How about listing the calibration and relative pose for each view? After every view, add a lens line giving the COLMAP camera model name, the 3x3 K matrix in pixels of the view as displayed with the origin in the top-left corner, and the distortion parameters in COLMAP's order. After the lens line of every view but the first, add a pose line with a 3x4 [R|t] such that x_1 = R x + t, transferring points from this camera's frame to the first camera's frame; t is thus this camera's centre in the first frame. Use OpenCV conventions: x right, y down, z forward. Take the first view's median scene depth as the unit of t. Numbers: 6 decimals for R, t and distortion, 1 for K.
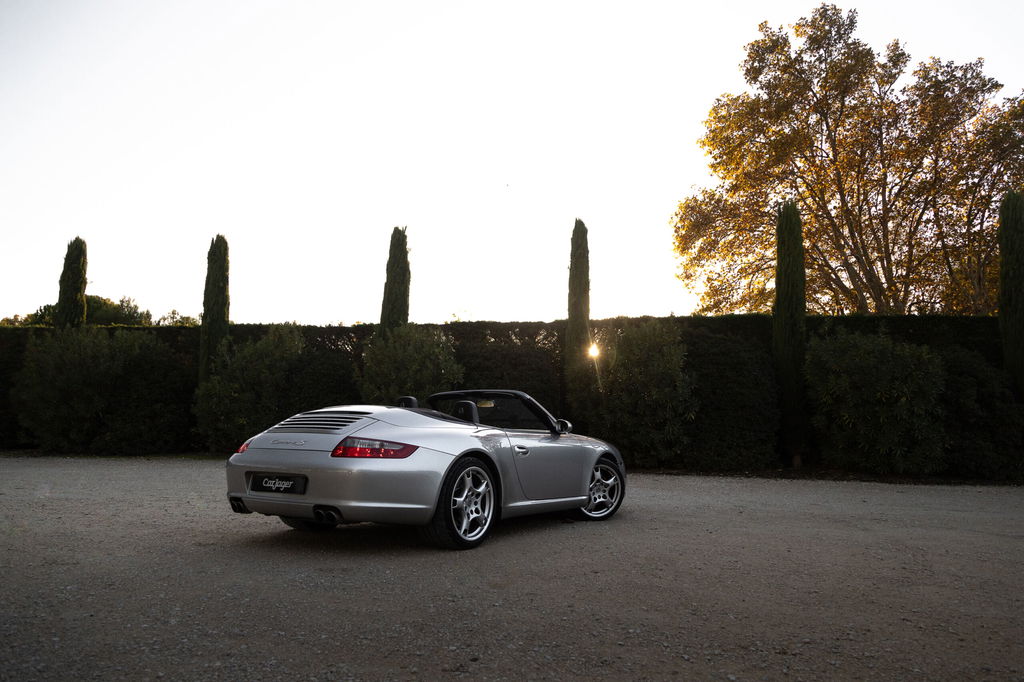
lens RADIAL K [[702.5, 0, 512.0], [0, 702.5, 341.0], [0, 0, 1]] dist [0.005420, 0.001093]
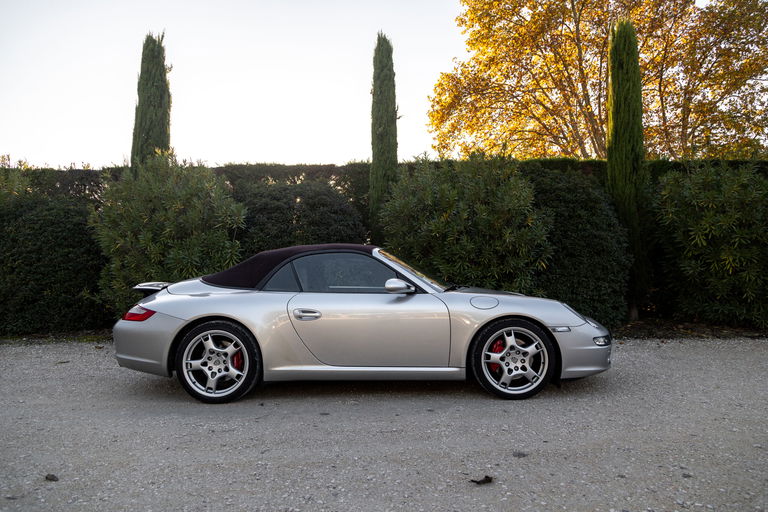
lens RADIAL K [[526.9, 0, 384.0], [0, 526.9, 256.0], [0, 0, 1]] dist [0.005420, 0.001093]
pose [[0.977900, -0.016125, 0.208452, -0.036675], [0.001914, 0.997670, 0.068196, 0.044324], [-0.209066, -0.066290, 0.975652, 0.360972]]
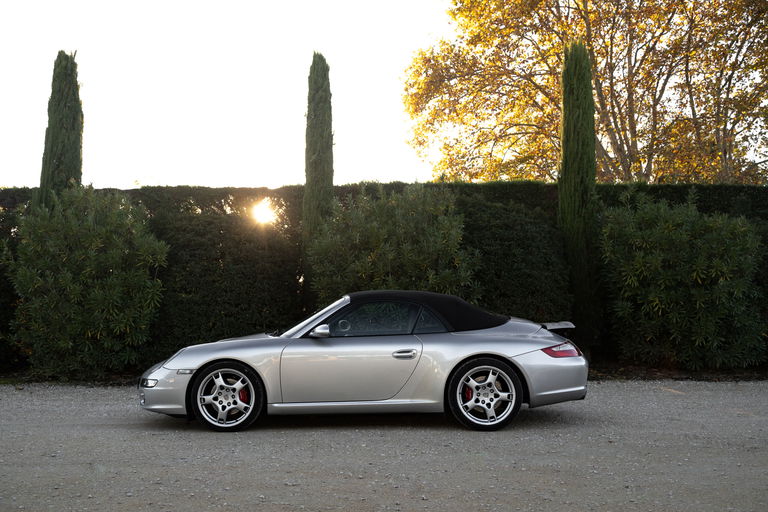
lens RADIAL K [[787.0, 0, 384.0], [0, 787.0, 256.0], [0, 0, 1]] dist [0.018776, -0.002481]
pose [[0.971610, -0.006575, 0.236496, -0.038479], [-0.003263, 0.999146, 0.041182, 0.012637], [-0.236564, -0.040784, 0.970759, 0.137150]]
